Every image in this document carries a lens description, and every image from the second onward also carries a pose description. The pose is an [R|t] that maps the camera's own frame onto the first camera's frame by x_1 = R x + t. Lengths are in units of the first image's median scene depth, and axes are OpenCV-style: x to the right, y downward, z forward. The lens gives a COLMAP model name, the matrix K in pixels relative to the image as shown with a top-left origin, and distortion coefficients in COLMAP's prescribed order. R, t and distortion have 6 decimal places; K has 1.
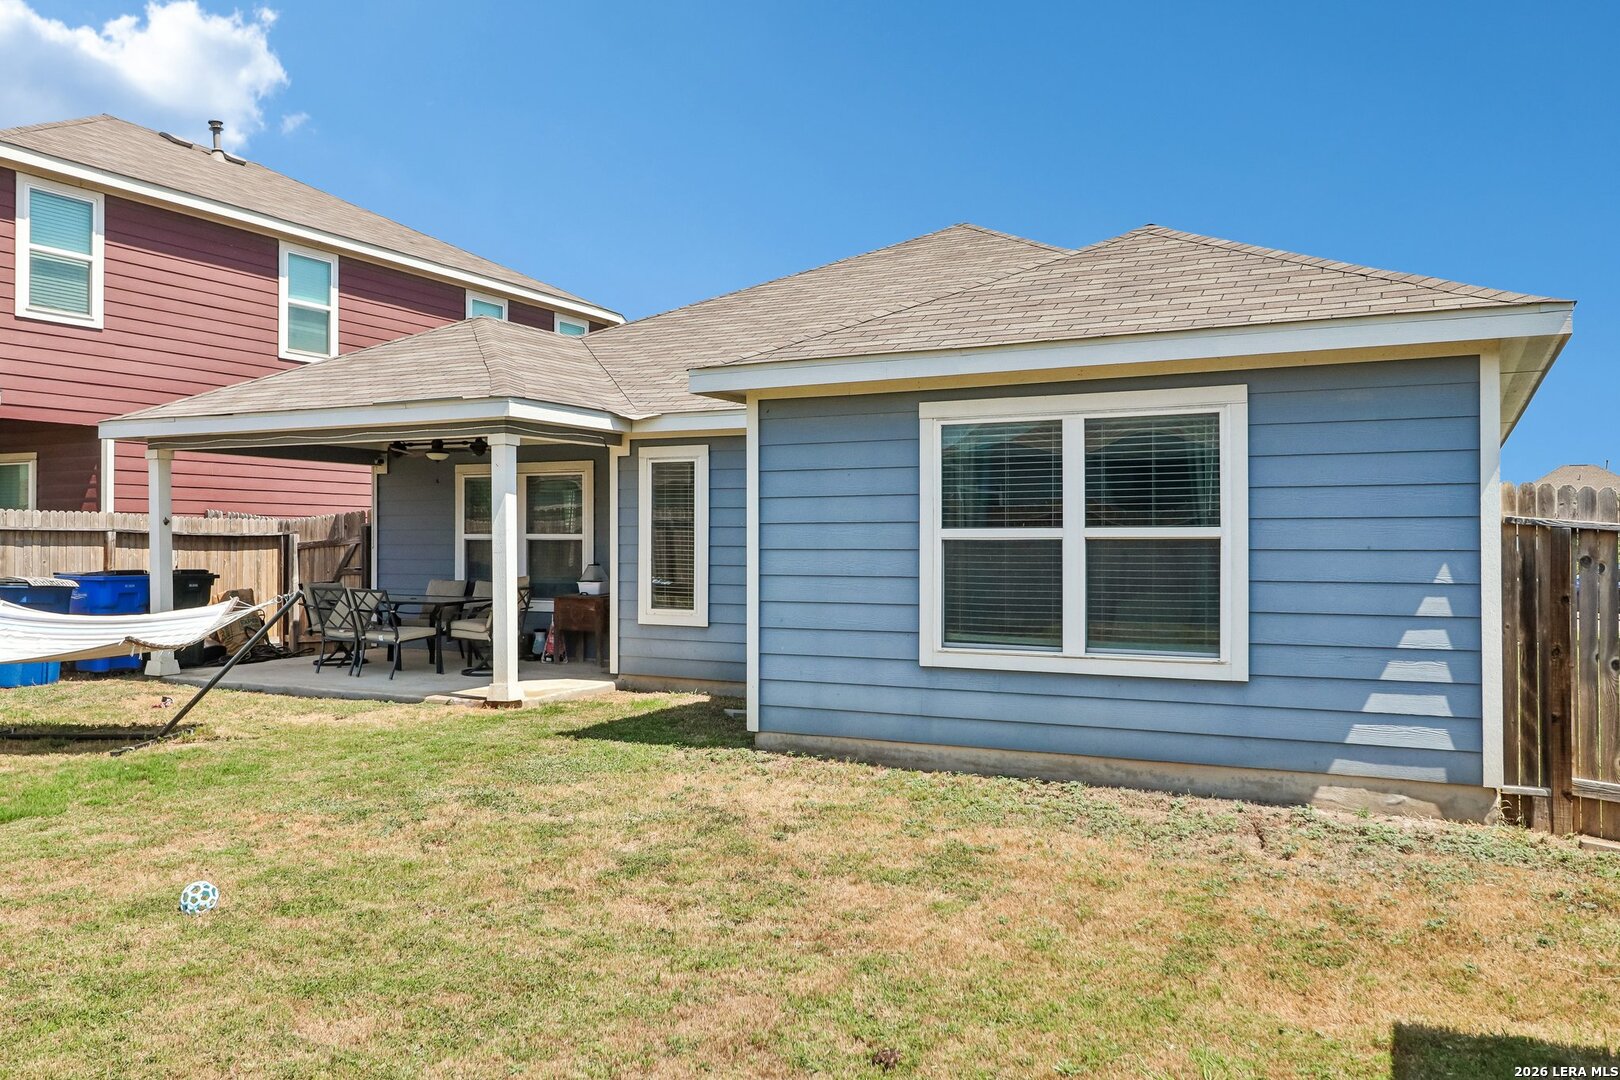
lens RADIAL K [[1261.1, 0, 810.0], [0, 1261.1, 540.0], [0, 0, 1]] dist [0.013142, 0.000275]
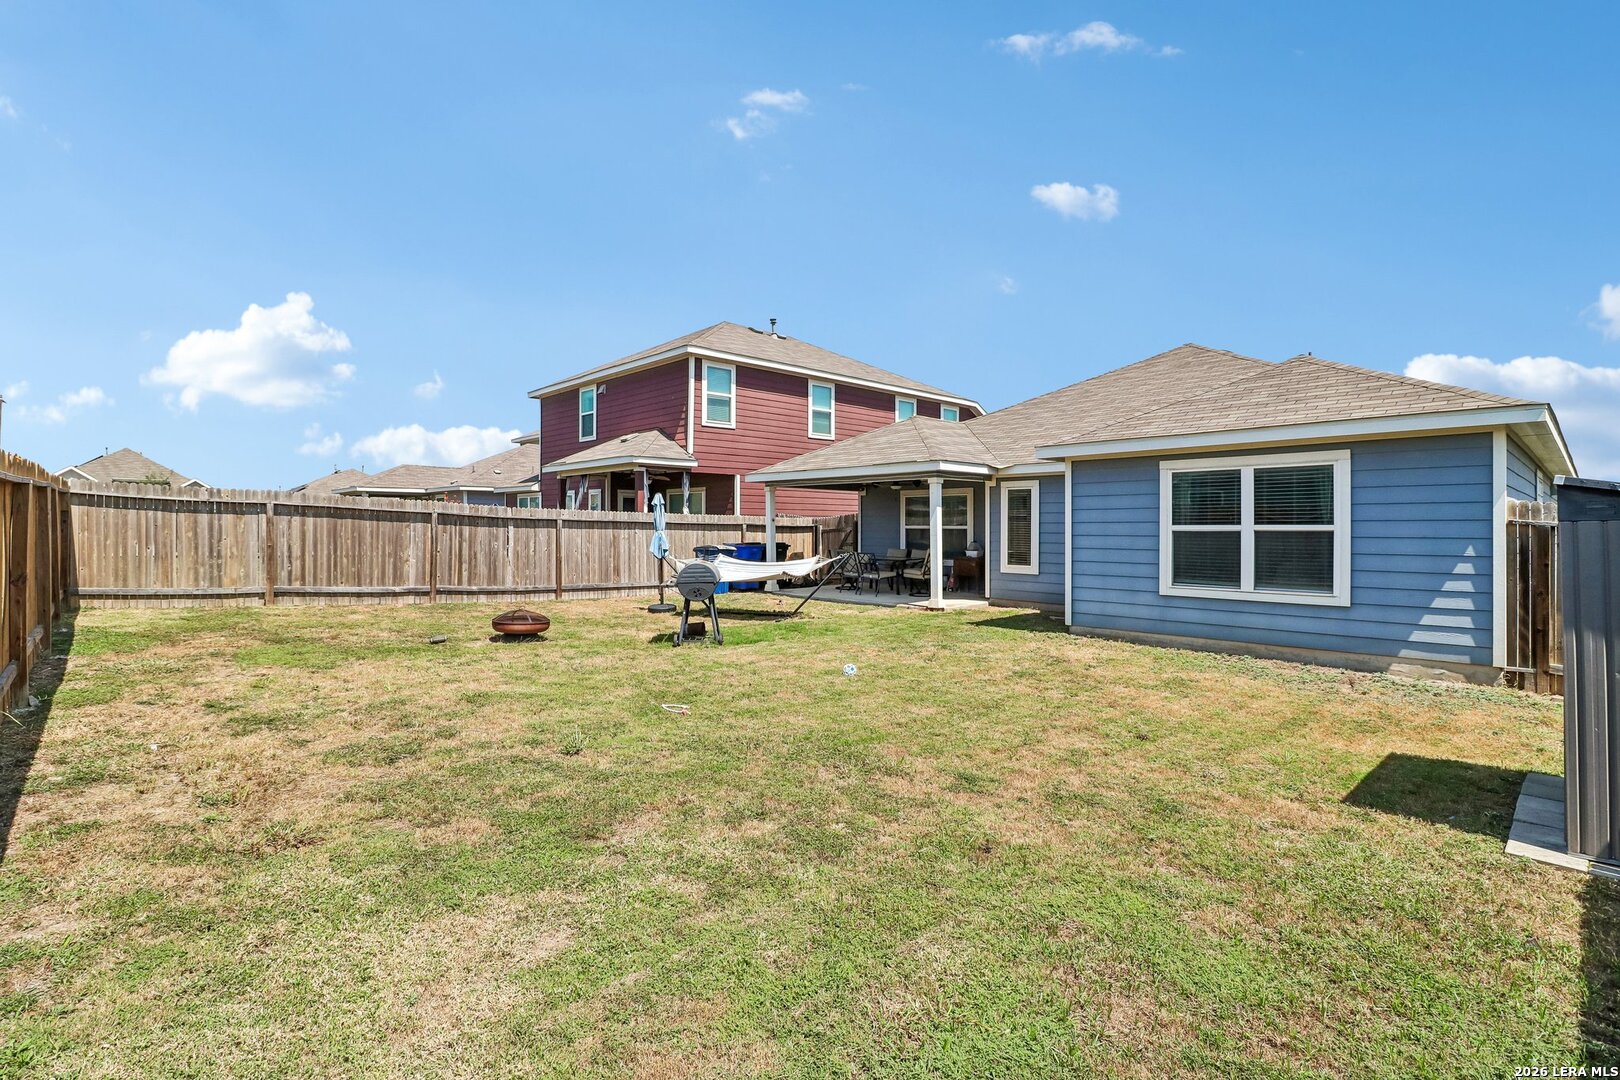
lens RADIAL K [[764.7, 0, 792.1], [0, 764.7, 529.4], [0, 0, 1]] dist [0.001286, -0.014532]
pose [[0.934611, 0.002666, -0.355661, -0.024795], [-0.001244, 0.999990, 0.004228, -0.006575], [0.355668, -0.003509, 0.934606, -0.317206]]
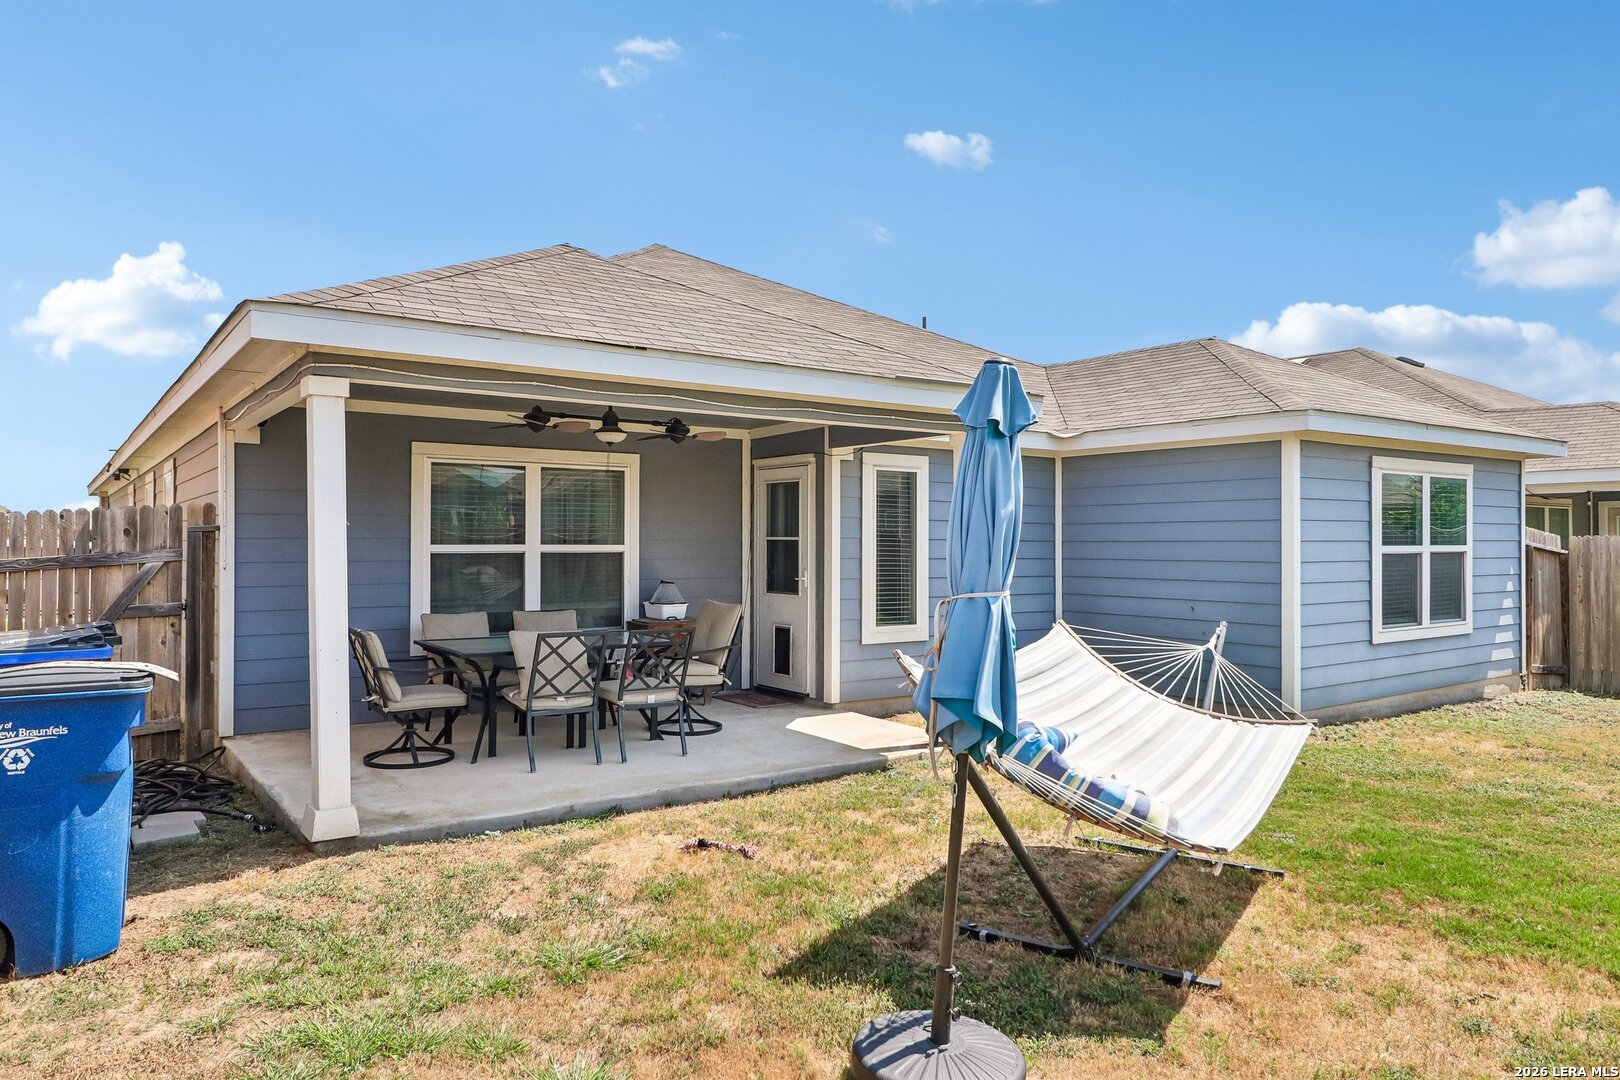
lens RADIAL K [[1077.6, 0, 783.6], [0, 1077.6, 527.6], [0, 0, 1]] dist [0.007700, -0.000214]
pose [[0.465701, 0.008938, 0.884897, -1.250060], [-0.002962, 0.999959, -0.008542, -0.016845], [-0.884937, 0.001357, 0.465709, 1.002201]]
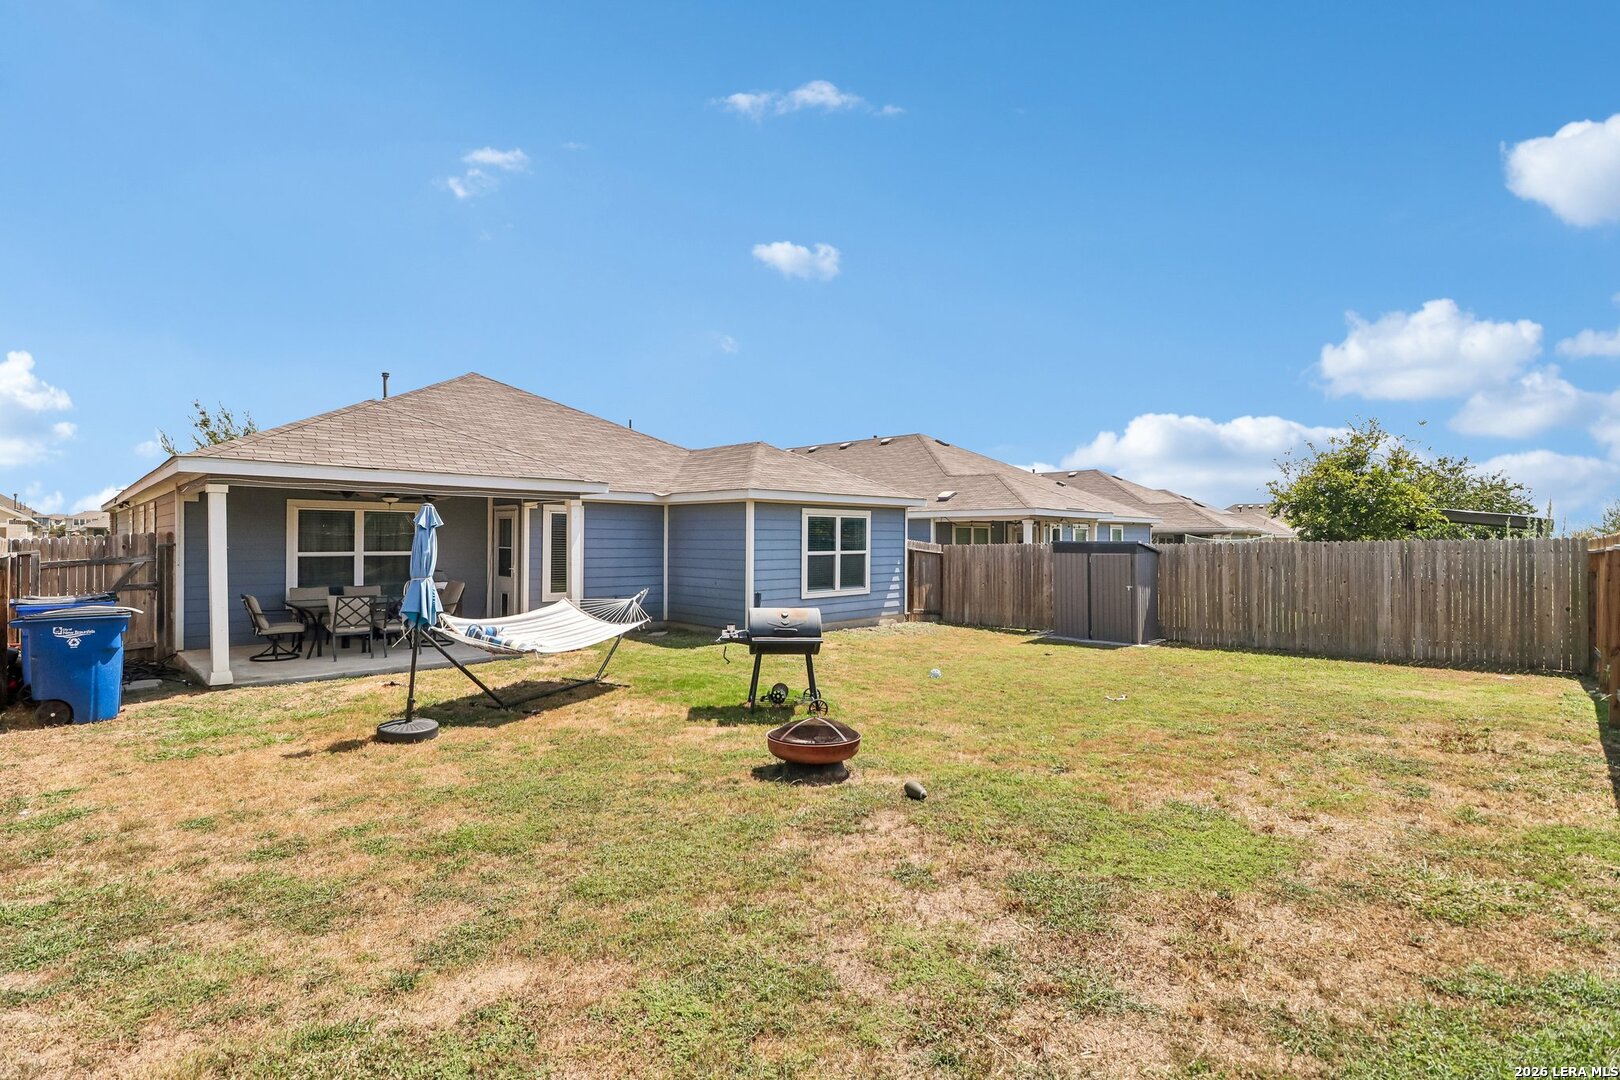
lens RADIAL K [[764.7, 0, 792.1], [0, 764.7, 529.4], [0, 0, 1]] dist [0.001286, -0.014532]
pose [[0.311546, 0.007182, 0.950204, -1.554517], [-0.006828, 0.999963, -0.005320, -0.049474], [-0.950207, -0.004831, 0.311583, 0.467783]]
